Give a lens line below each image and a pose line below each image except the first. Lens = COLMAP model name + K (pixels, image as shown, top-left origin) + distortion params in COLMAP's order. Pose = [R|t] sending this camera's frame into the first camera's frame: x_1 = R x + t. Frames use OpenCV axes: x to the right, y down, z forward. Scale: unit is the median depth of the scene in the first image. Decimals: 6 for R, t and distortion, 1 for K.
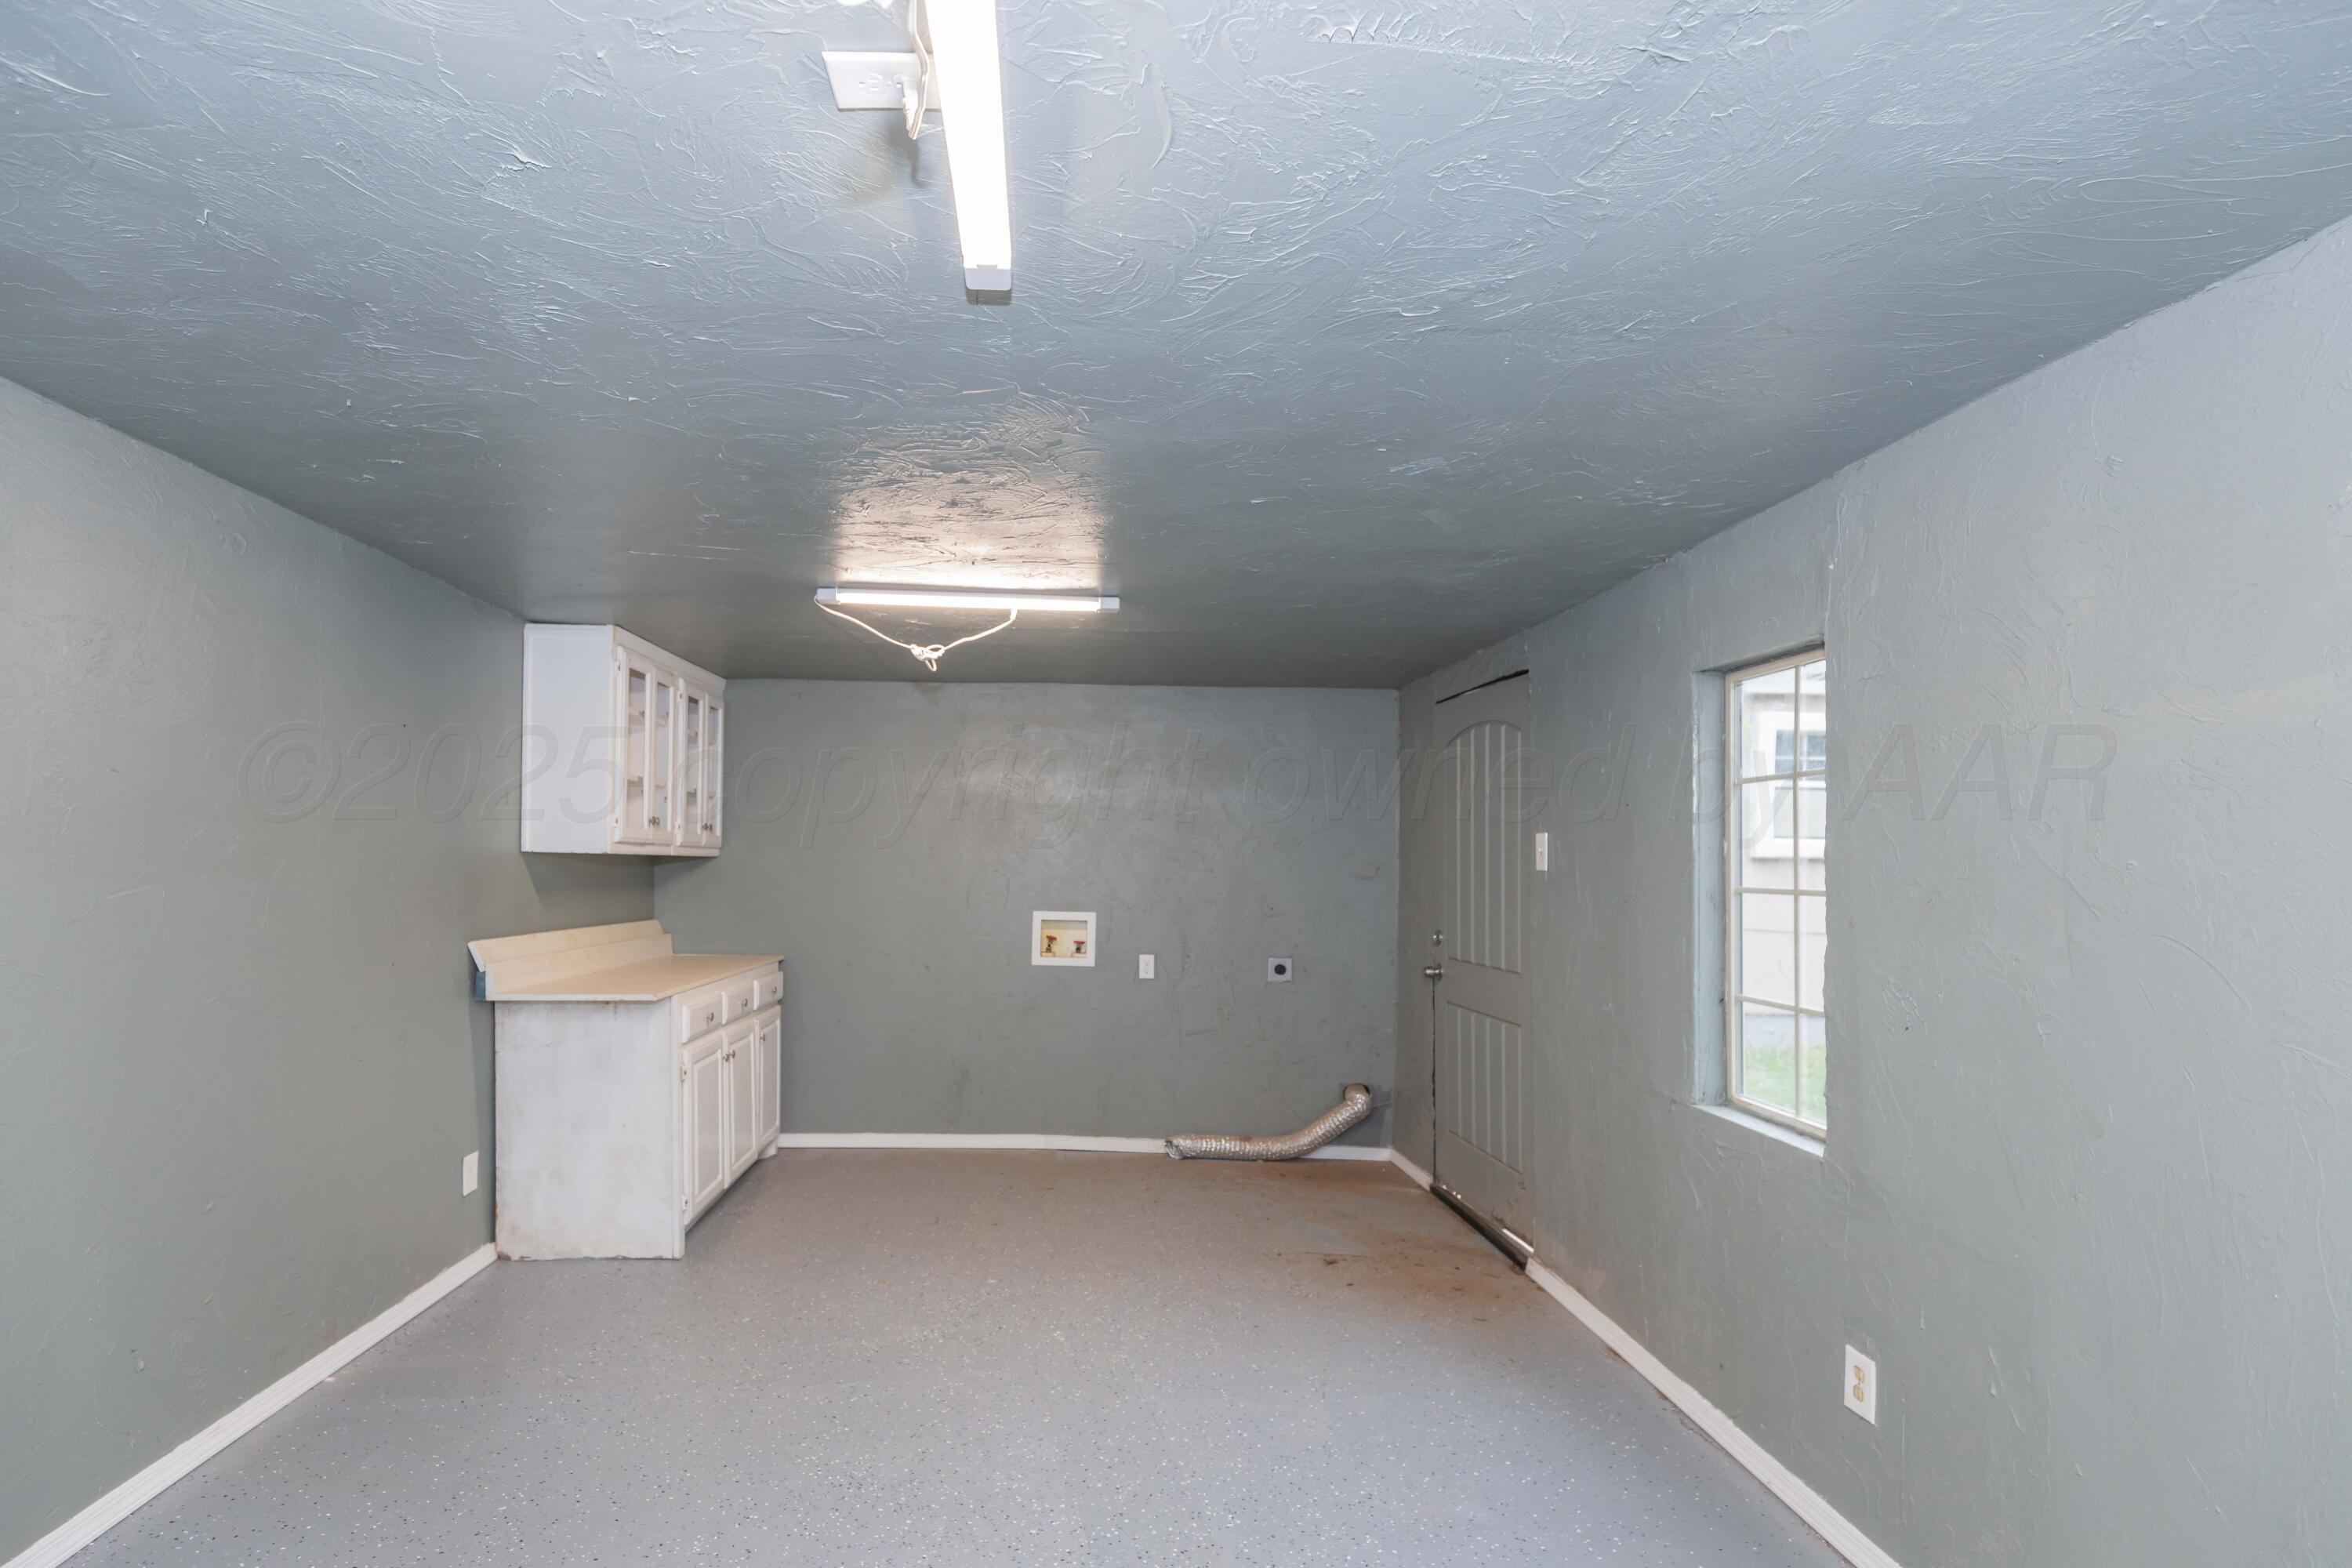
lens RADIAL K [[1107.1, 0, 1075.0], [0, 1107.1, 863.4], [0, 0, 1]] dist [0.000842, 0.000138]
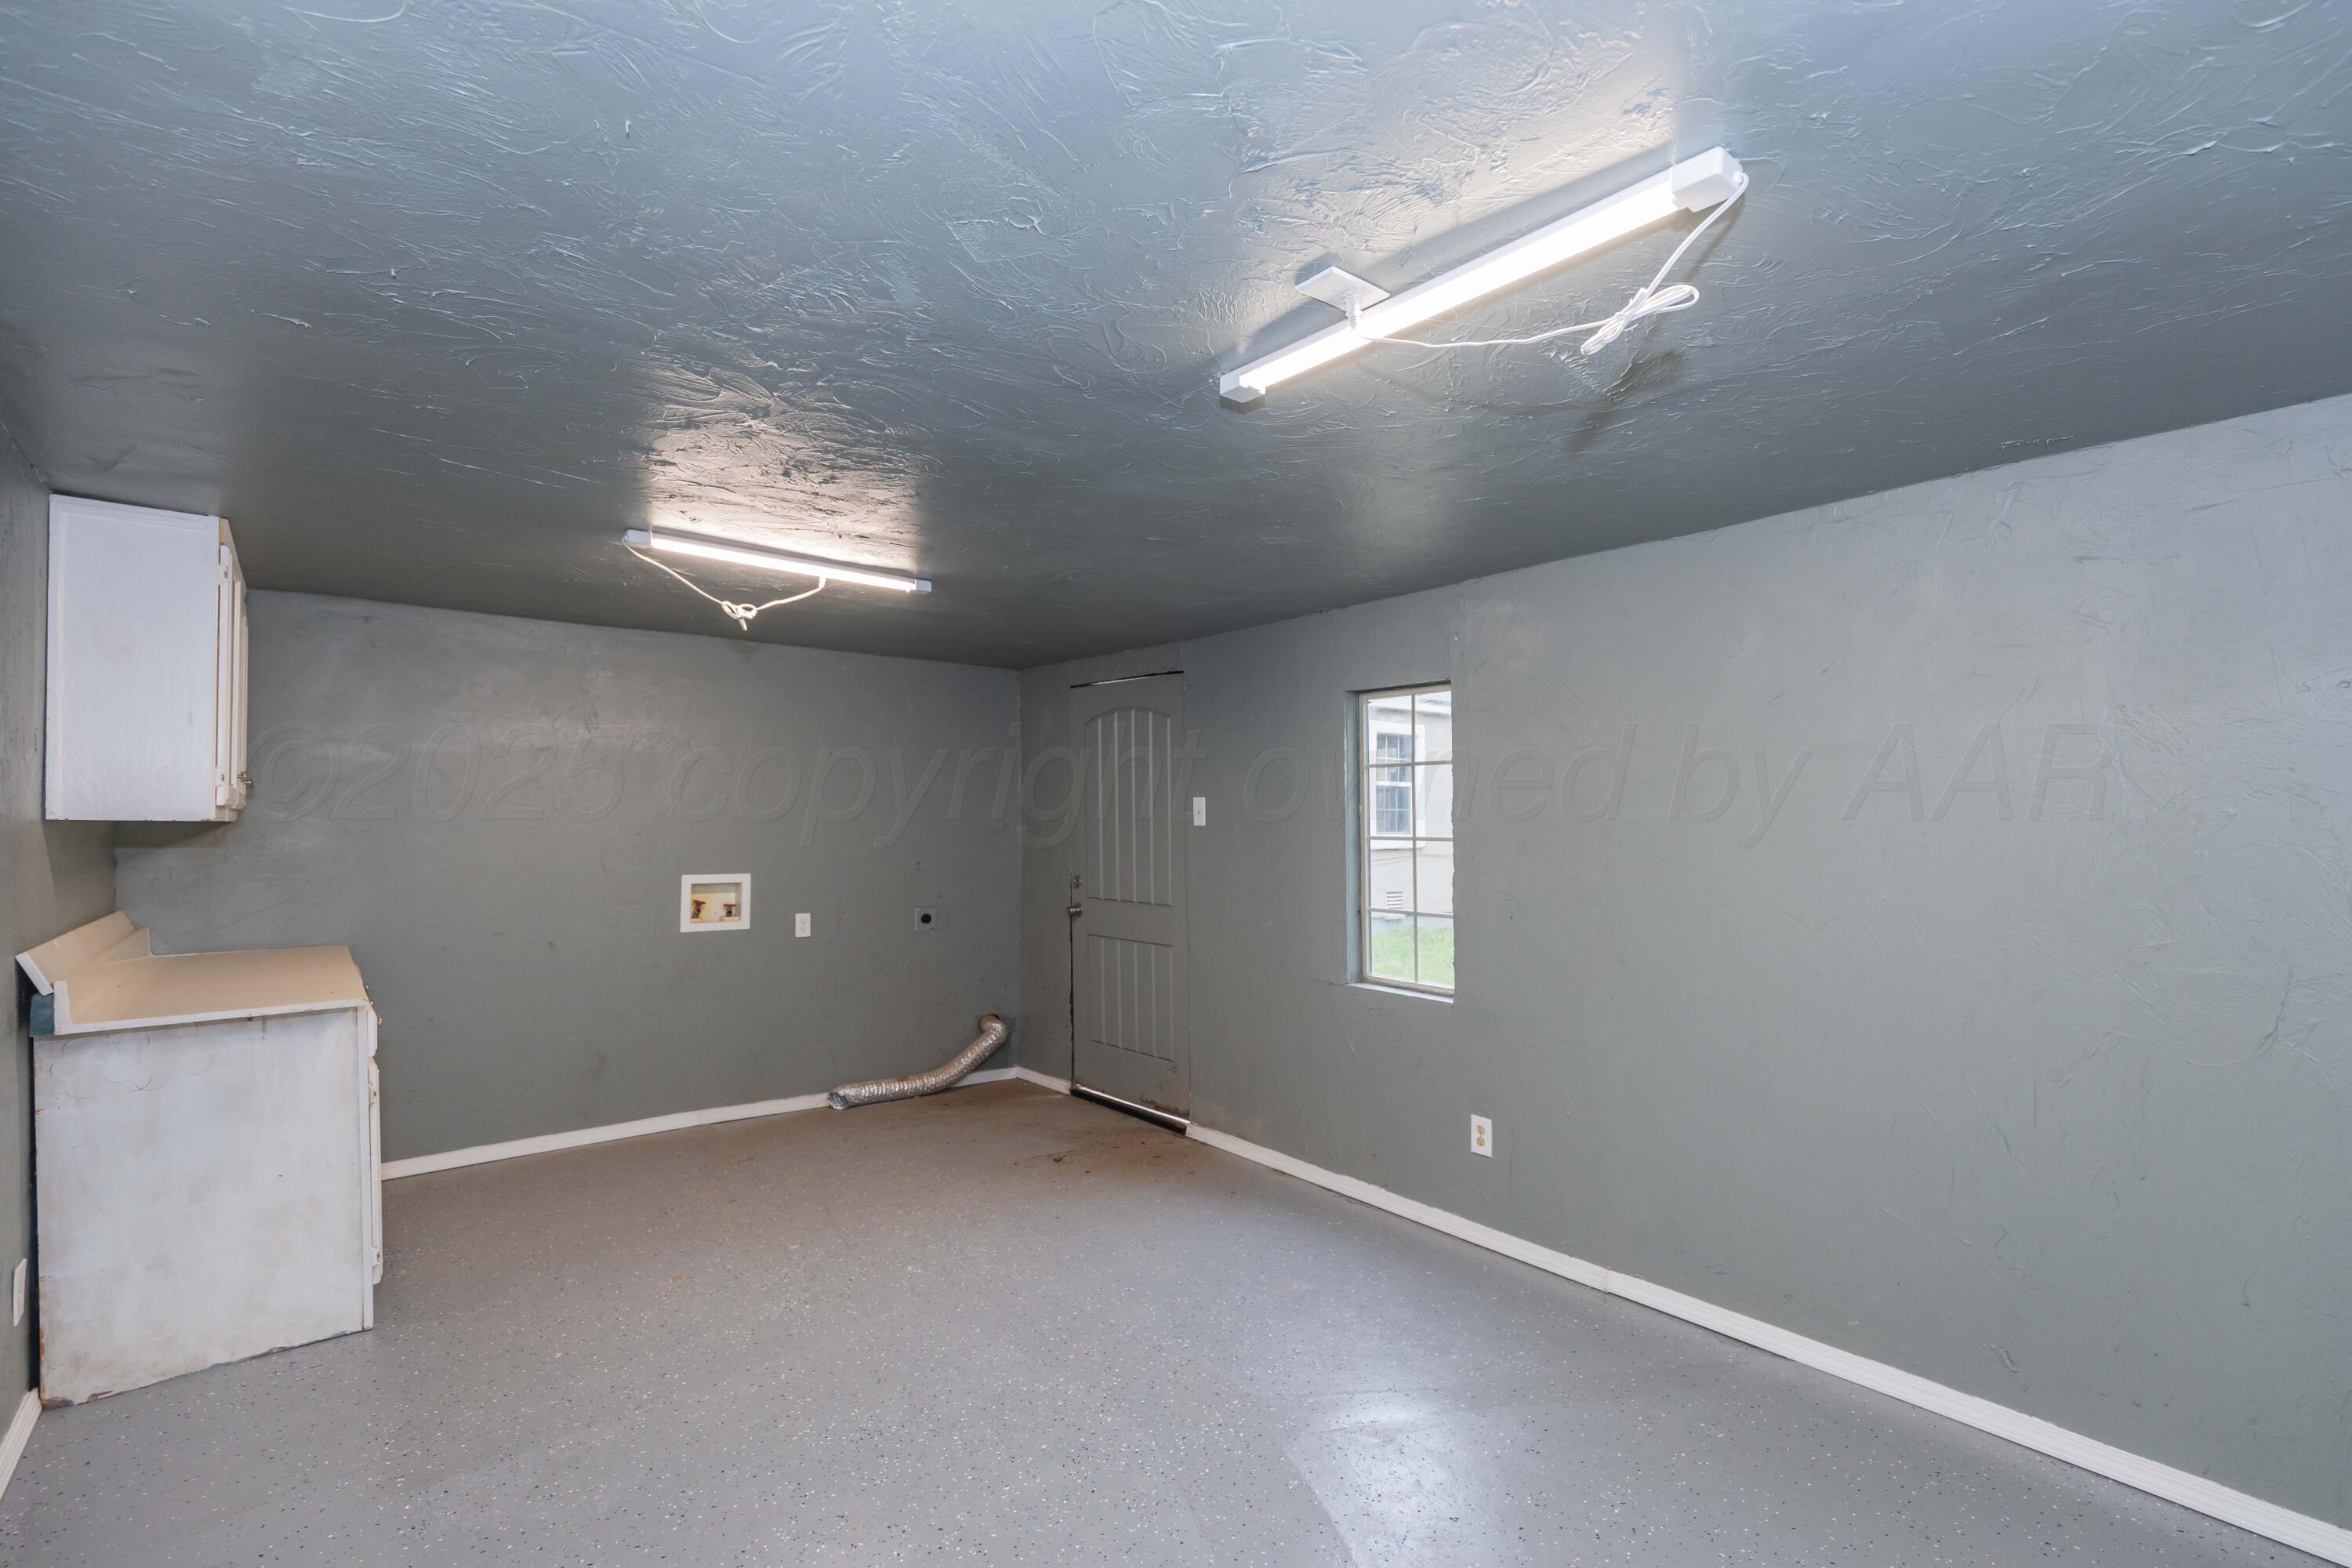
lens RADIAL K [[1072.7, 0, 1194.2], [0, 1072.7, 801.7], [0, 0, 1]] dist [0.003000, 0.000393]
pose [[0.772232, -0.000984, 0.635339, -0.356229], [0.009021, 0.999915, -0.009415, -0.009073], [-0.635276, 0.013002, 0.772176, 0.017710]]
